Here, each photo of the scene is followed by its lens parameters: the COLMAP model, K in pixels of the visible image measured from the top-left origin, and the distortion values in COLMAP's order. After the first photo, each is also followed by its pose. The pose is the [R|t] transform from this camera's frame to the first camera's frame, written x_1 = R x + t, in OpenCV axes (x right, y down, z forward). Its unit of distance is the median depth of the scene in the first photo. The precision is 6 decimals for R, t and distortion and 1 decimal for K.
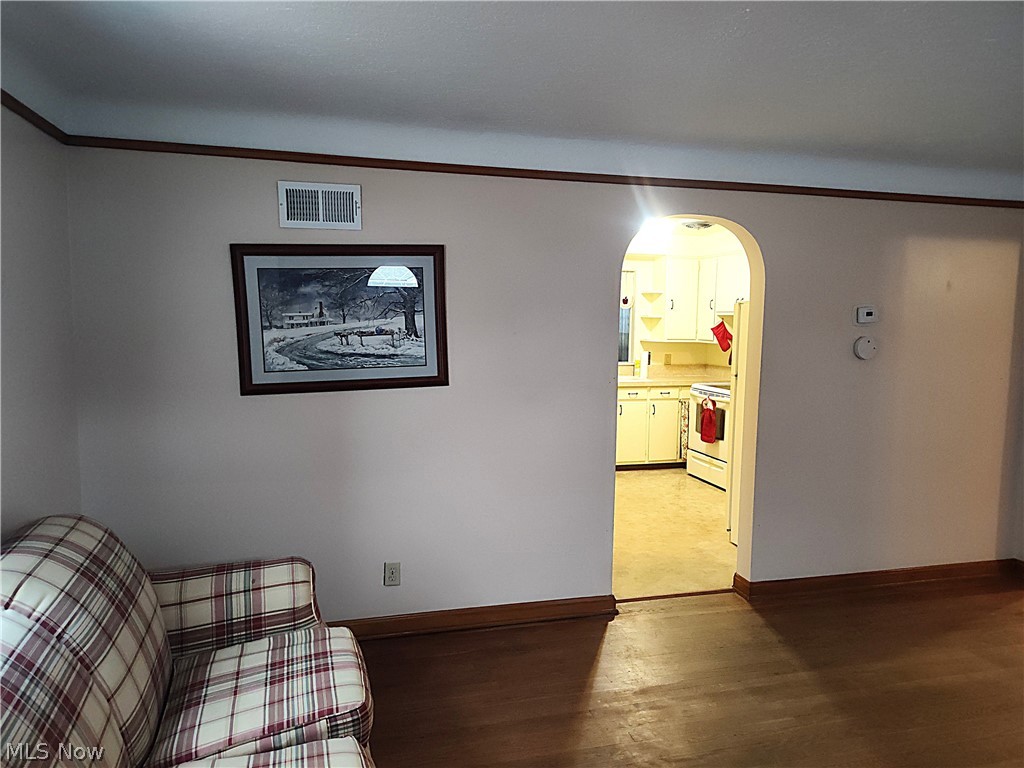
lens RADIAL K [[694.6, 0, 517.5], [0, 694.6, 386.5], [0, 0, 1]] dist [0.045655, -0.049726]
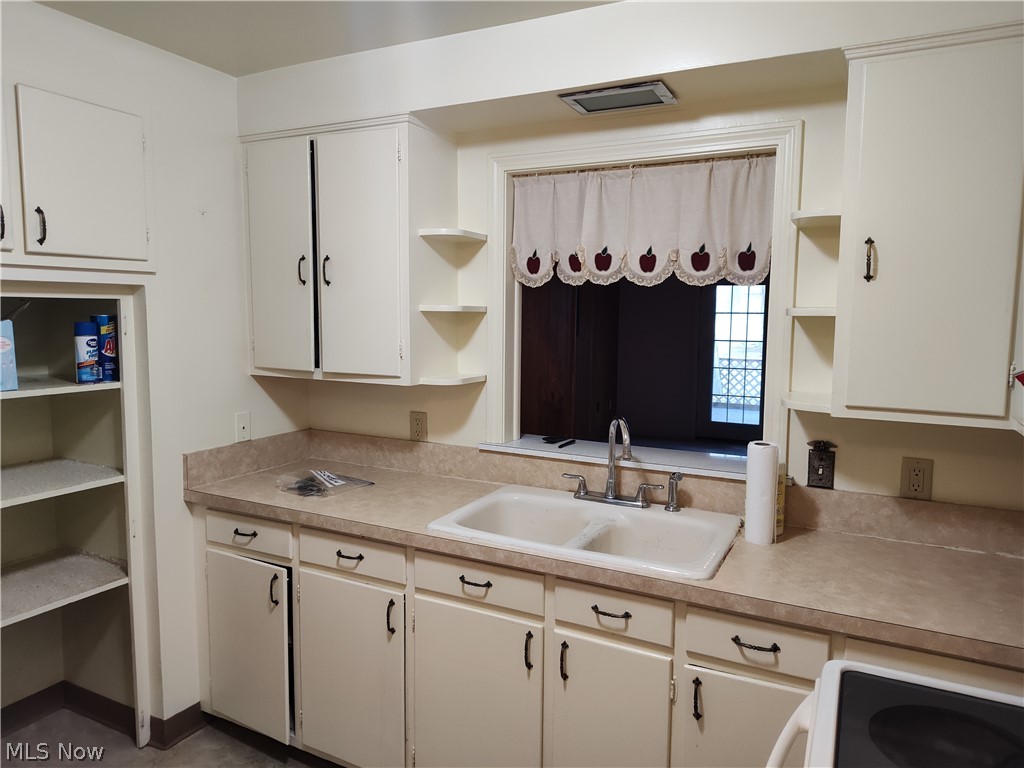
lens RADIAL K [[694.6, 0, 507.6], [0, 694.6, 378.1], [0, 0, 1]] dist [0.045655, -0.049726]
pose [[0.736465, 0.058003, -0.673985, 0.300572], [-0.068605, 0.997585, 0.010887, -0.074667], [0.672988, 0.038220, 0.738665, 0.766003]]
